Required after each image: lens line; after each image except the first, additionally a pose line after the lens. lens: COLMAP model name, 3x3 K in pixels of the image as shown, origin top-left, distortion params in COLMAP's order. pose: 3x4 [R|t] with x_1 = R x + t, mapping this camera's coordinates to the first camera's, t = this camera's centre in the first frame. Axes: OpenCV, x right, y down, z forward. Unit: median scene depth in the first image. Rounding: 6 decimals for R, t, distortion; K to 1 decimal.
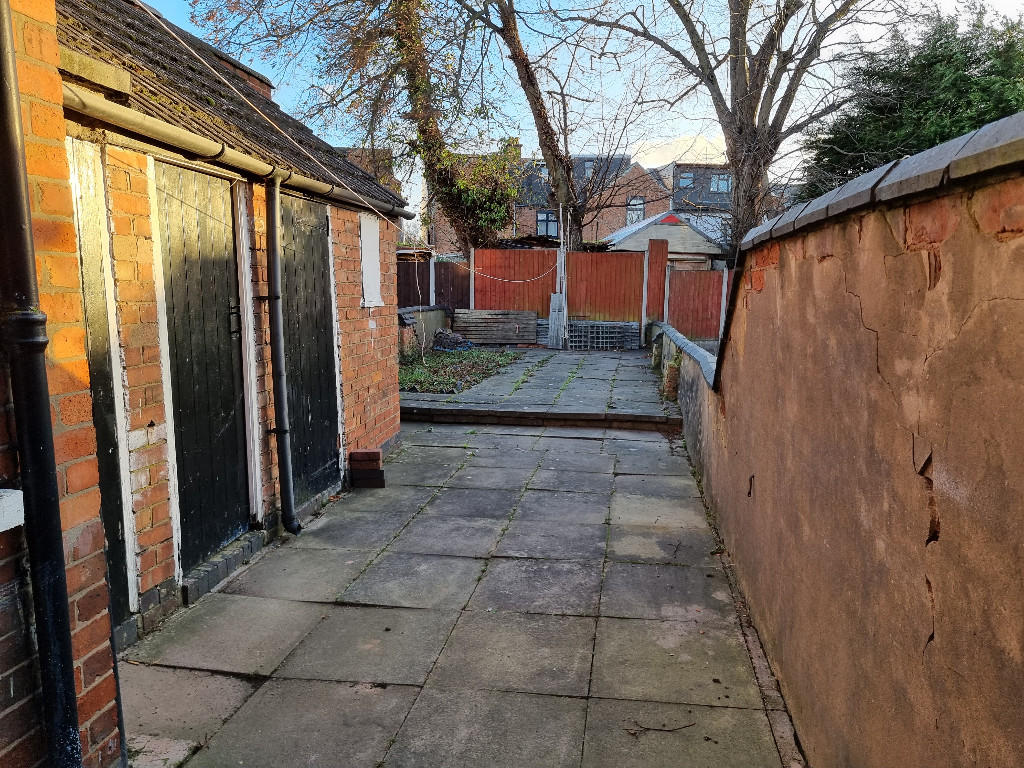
lens RADIAL K [[719.7, 0, 514.3], [0, 719.7, 405.1], [0, 0, 1]] dist [0.042419, -0.000117]
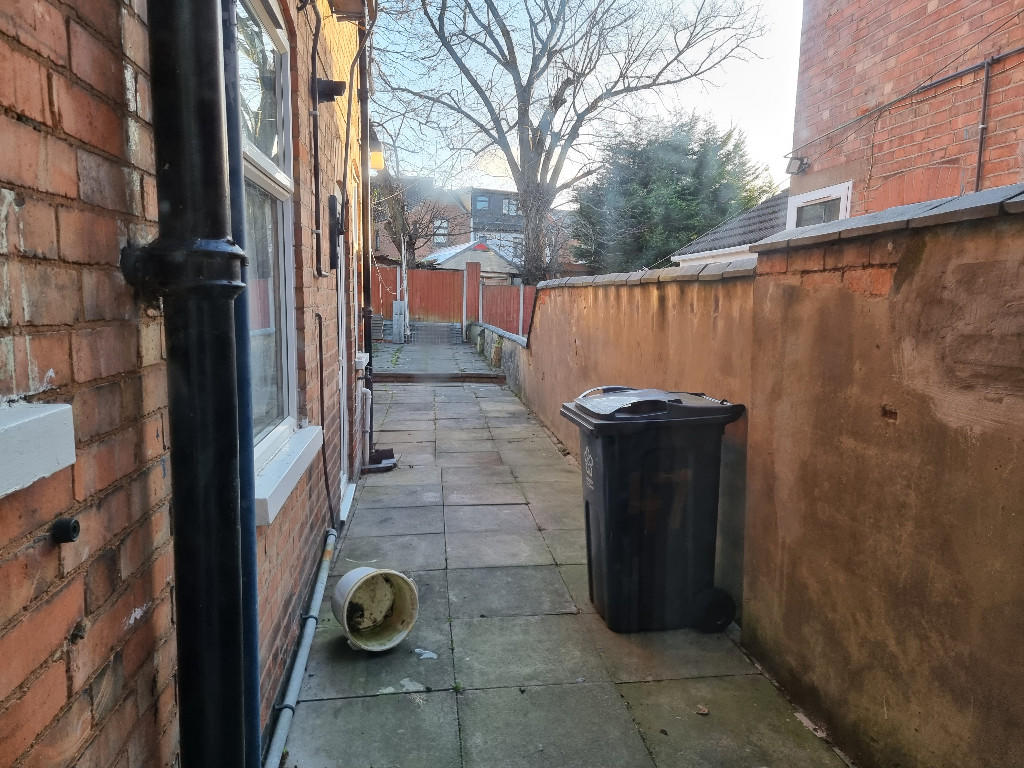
lens RADIAL K [[719.7, 0, 514.3], [0, 719.7, 405.1], [0, 0, 1]] dist [0.042419, -0.000117]
pose [[0.961408, -0.029911, 0.273495, -0.102007], [0.032363, 0.999466, -0.004460, 0.045636], [-0.273215, 0.013139, 0.961863, -0.307324]]
